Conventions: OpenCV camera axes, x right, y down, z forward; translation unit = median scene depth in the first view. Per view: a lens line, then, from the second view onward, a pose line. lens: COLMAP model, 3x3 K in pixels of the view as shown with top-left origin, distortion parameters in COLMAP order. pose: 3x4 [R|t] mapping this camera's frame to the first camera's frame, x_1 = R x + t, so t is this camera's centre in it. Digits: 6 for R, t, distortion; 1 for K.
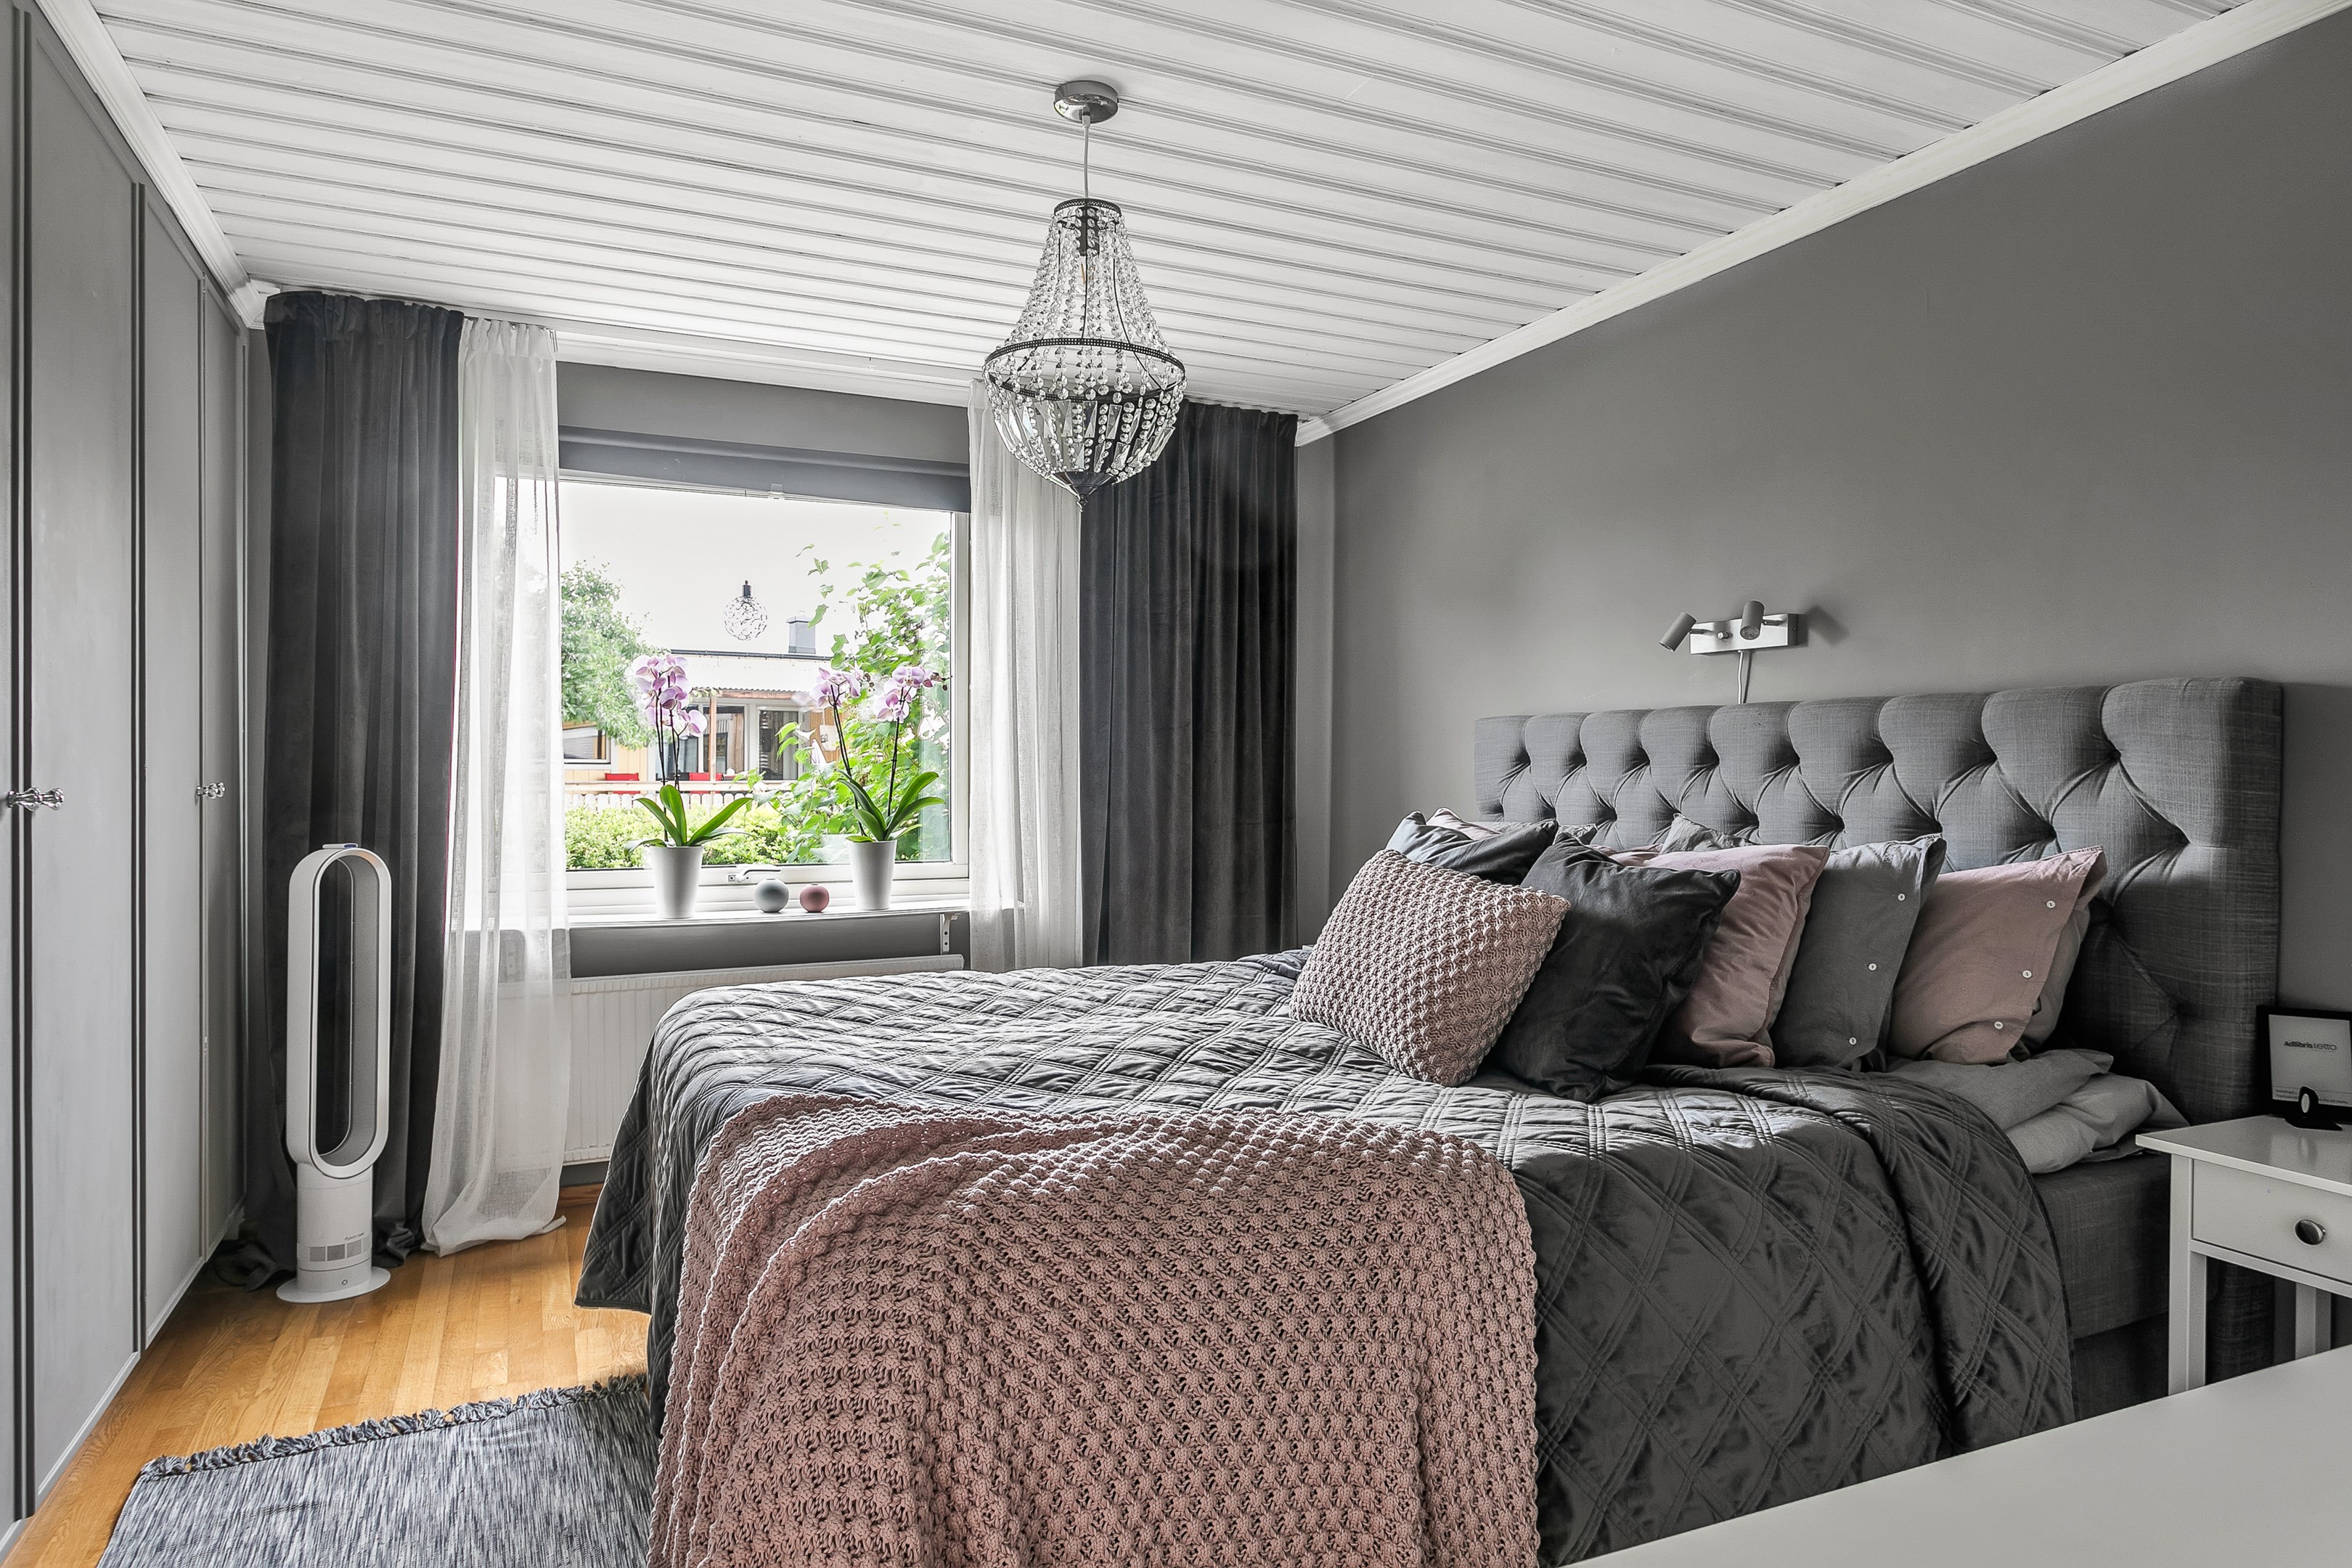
lens RADIAL K [[1363.7, 0, 1171.9], [0, 1363.7, 786.2], [0, 0, 1]] dist [-0.002595, 0.003357]
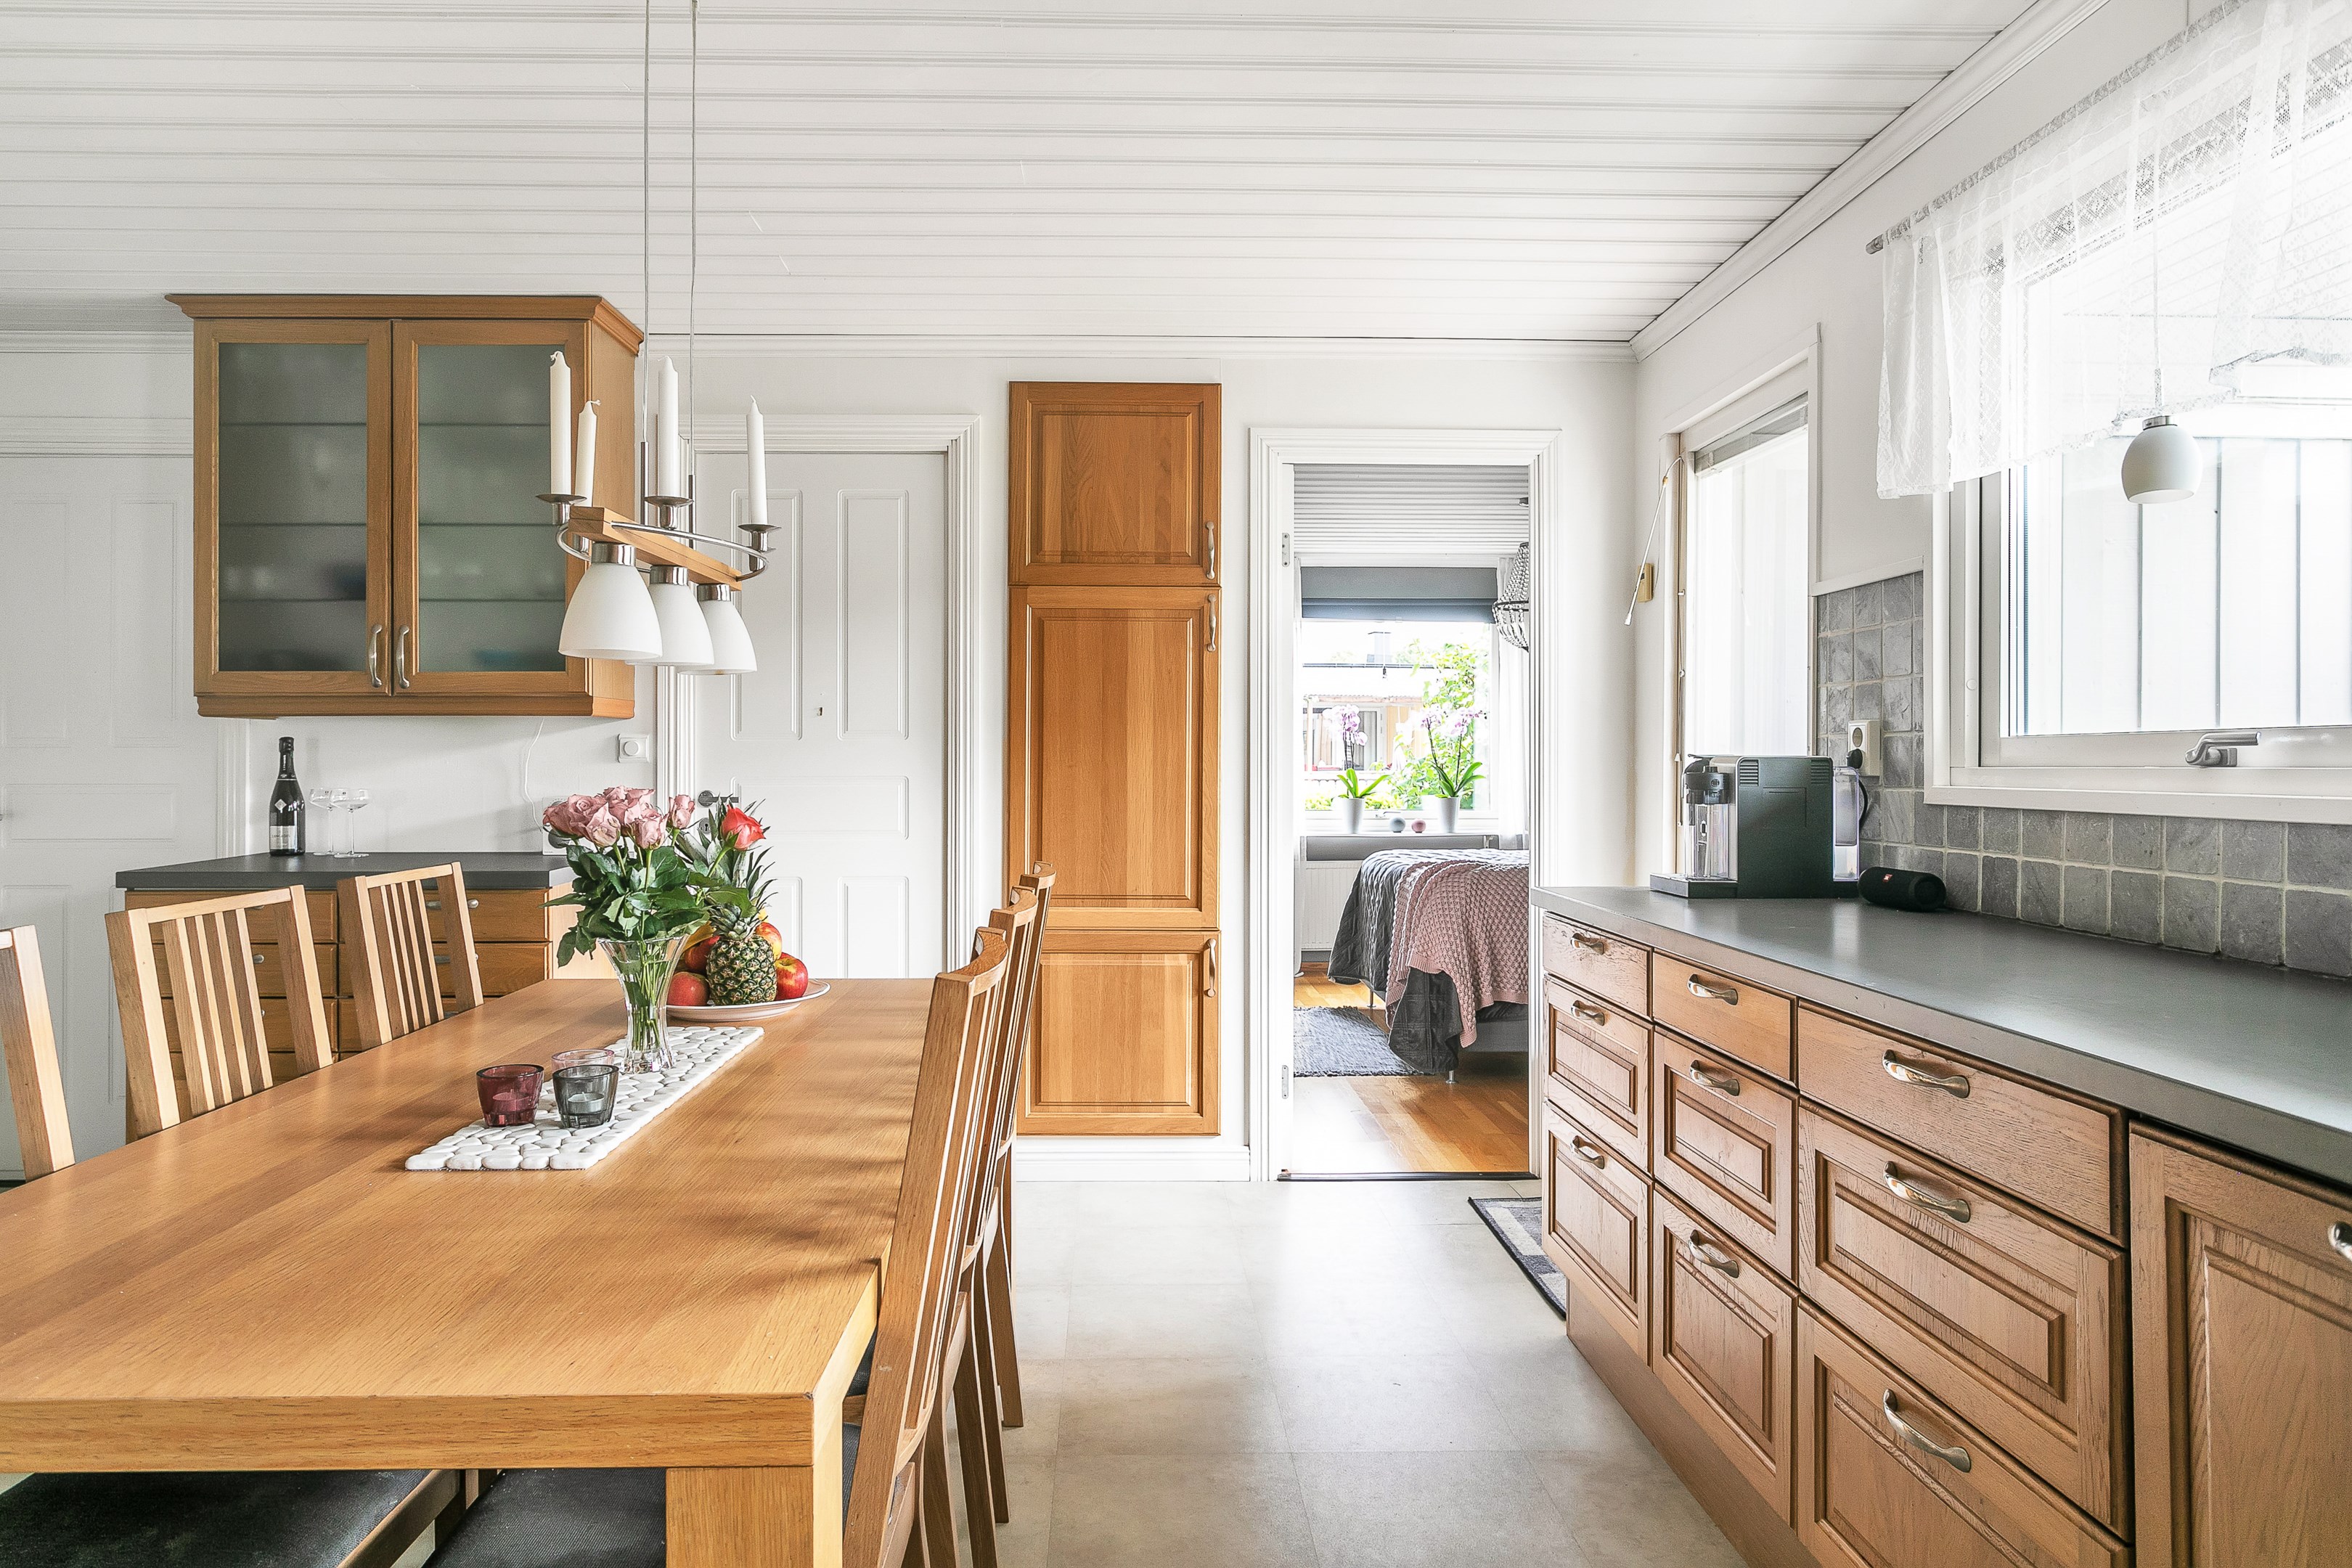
lens RADIAL K [[1406.7, 0, 1172.1], [0, 1406.7, 766.5], [0, 0, 1]] dist [-0.007069, 0.007713]
pose [[0.919762, 0.009354, -0.392364, 0.206794], [-0.005123, 0.999917, 0.011830, -0.026089], [0.392442, -0.008871, 0.919734, -1.005984]]
